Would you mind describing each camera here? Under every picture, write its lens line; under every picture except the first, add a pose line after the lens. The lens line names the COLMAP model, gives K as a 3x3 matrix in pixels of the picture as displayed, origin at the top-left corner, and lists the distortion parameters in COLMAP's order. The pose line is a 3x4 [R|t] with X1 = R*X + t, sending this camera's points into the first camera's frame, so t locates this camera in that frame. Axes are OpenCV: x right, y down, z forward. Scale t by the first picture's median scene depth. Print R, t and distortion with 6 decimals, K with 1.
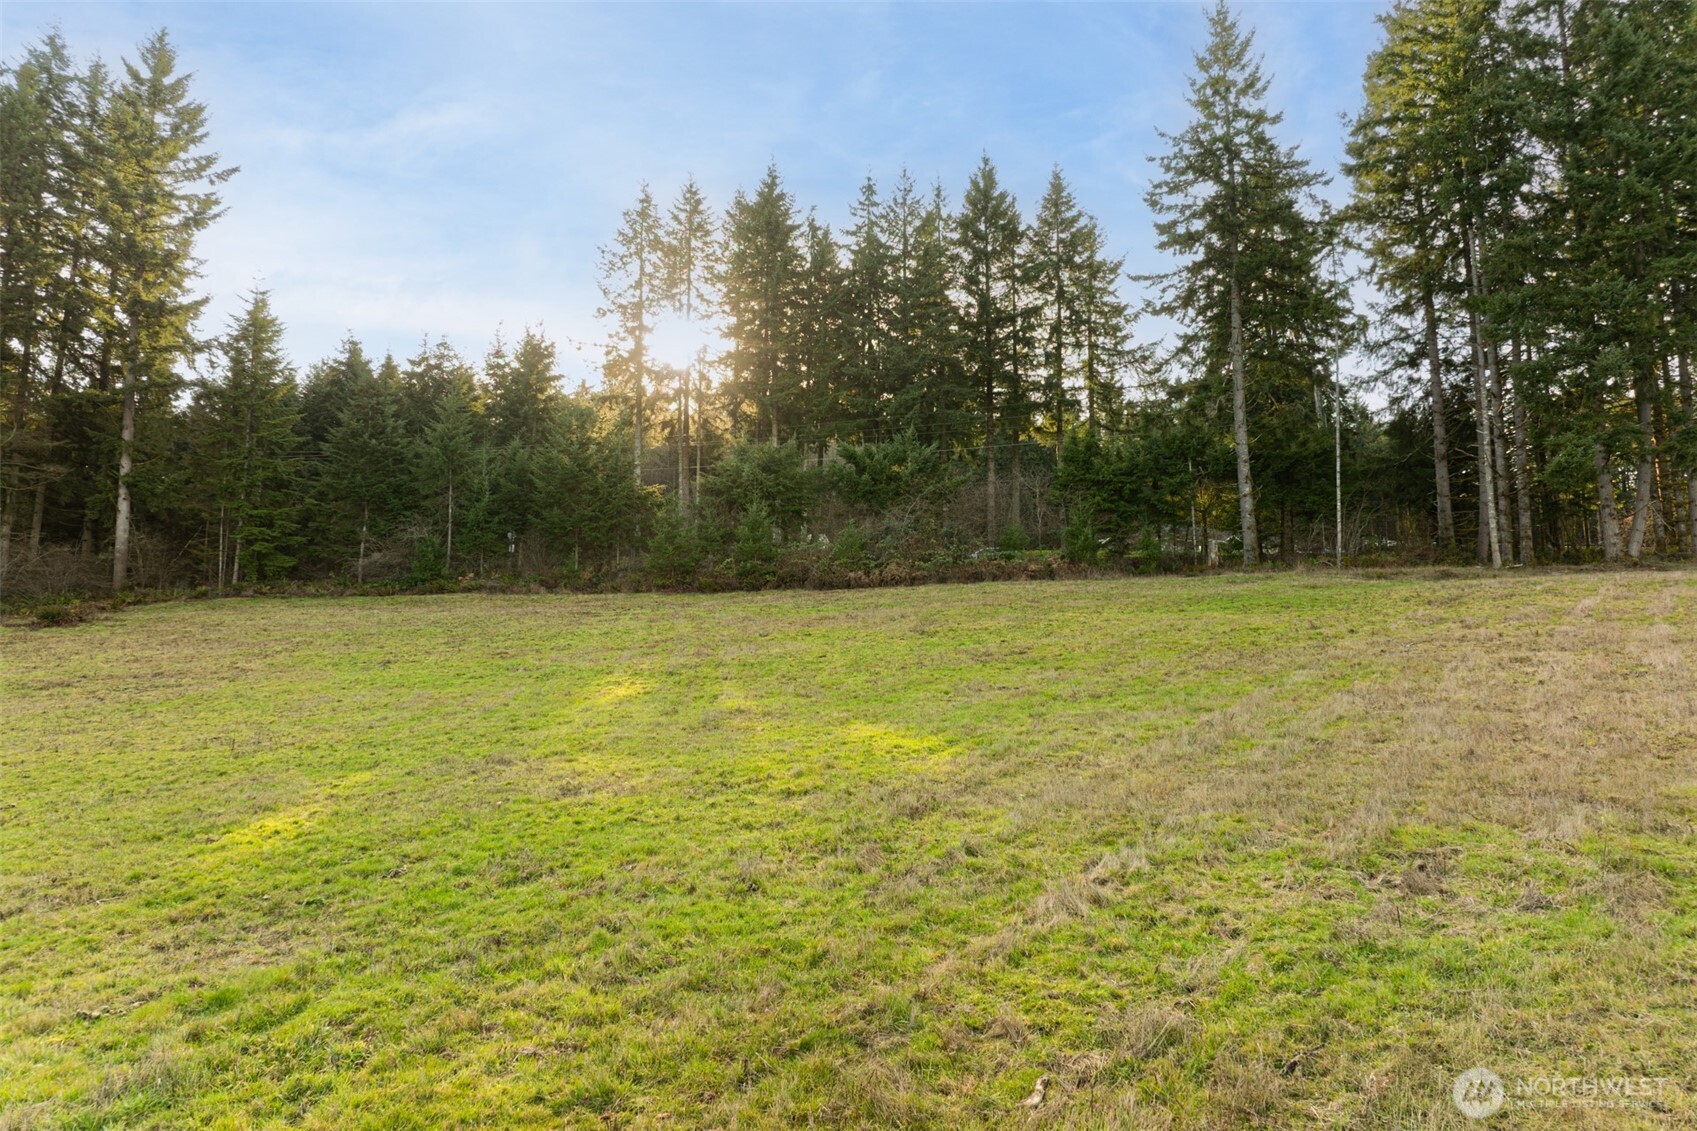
lens RADIAL K [[1171.8, 0, 848.5], [0, 1171.8, 547.8], [0, 0, 1]] dist [-0.071878, 0.041179]
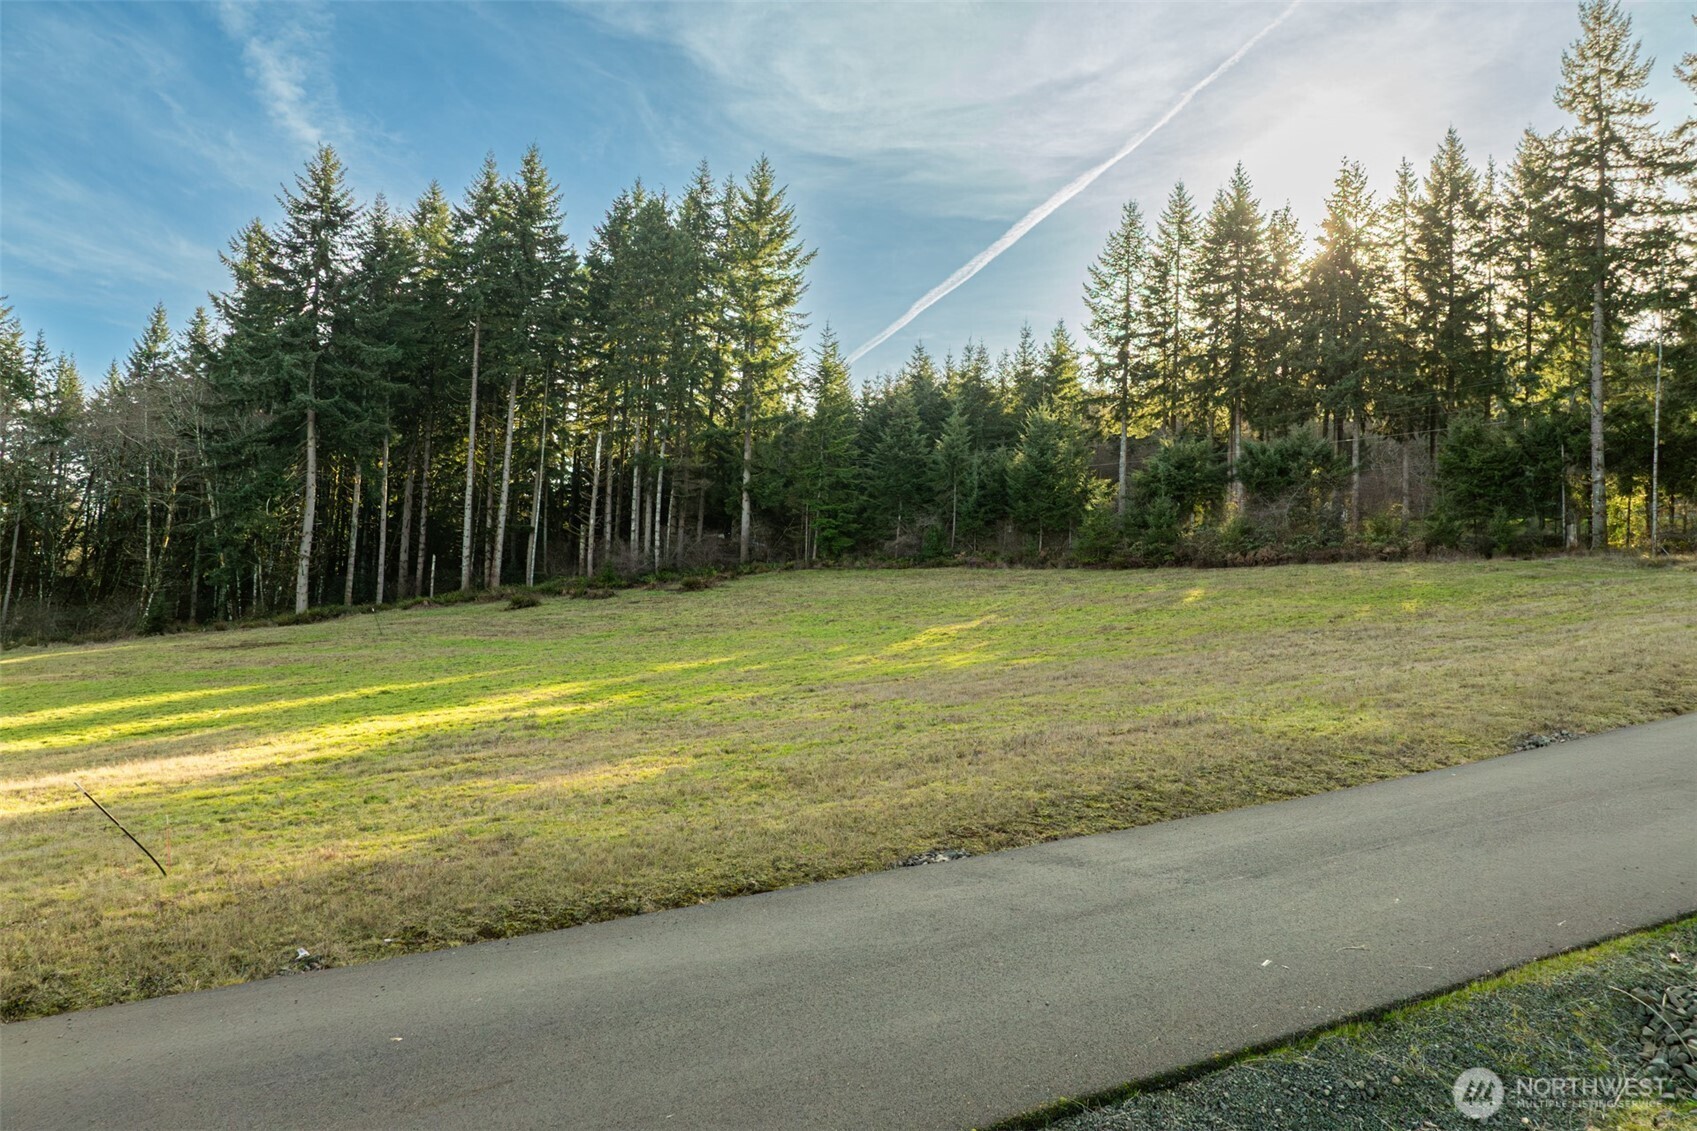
lens RADIAL K [[1171.8, 0, 848.5], [0, 1171.8, 547.8], [0, 0, 1]] dist [-0.071878, 0.041179]
pose [[0.852996, -0.002297, -0.521913, 0.247765], [0.024352, 0.999076, 0.035404, -0.031491], [0.521350, -0.042909, 0.852264, -0.195098]]
